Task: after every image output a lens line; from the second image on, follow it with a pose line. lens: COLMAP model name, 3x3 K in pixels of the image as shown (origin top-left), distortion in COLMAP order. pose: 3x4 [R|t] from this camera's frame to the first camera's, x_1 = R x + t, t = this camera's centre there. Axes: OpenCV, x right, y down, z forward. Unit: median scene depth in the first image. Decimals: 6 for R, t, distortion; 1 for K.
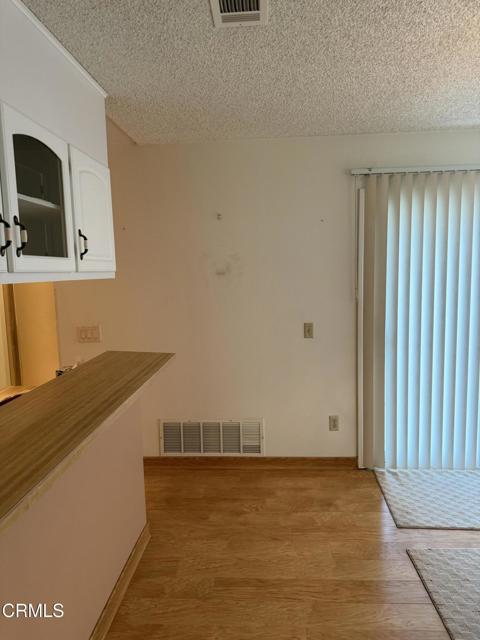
lens RADIAL K [[445.3, 0, 238.6], [0, 445.3, 319.2], [0, 0, 1]] dist [-0.001022, -0.001755]
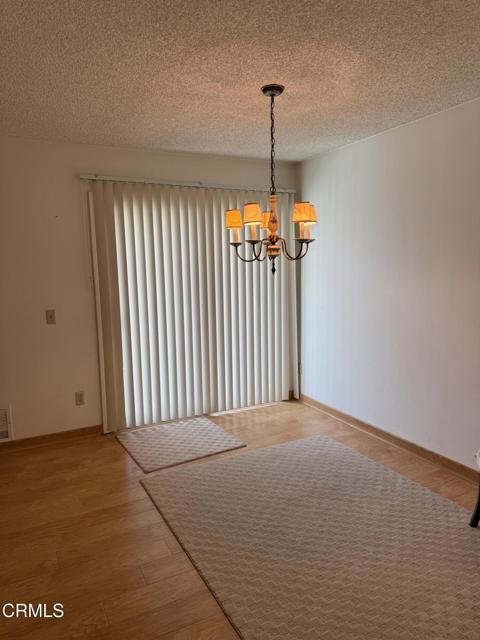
lens RADIAL K [[445.3, 0, 239.0], [0, 445.3, 323.8], [0, 0, 1]] dist [-0.001022, -0.001755]
pose [[0.859960, -0.056363, 0.507240, -0.000045], [0.049538, 0.998408, 0.026955, 0.040421], [-0.507952, 0.001947, 0.861383, -0.197286]]
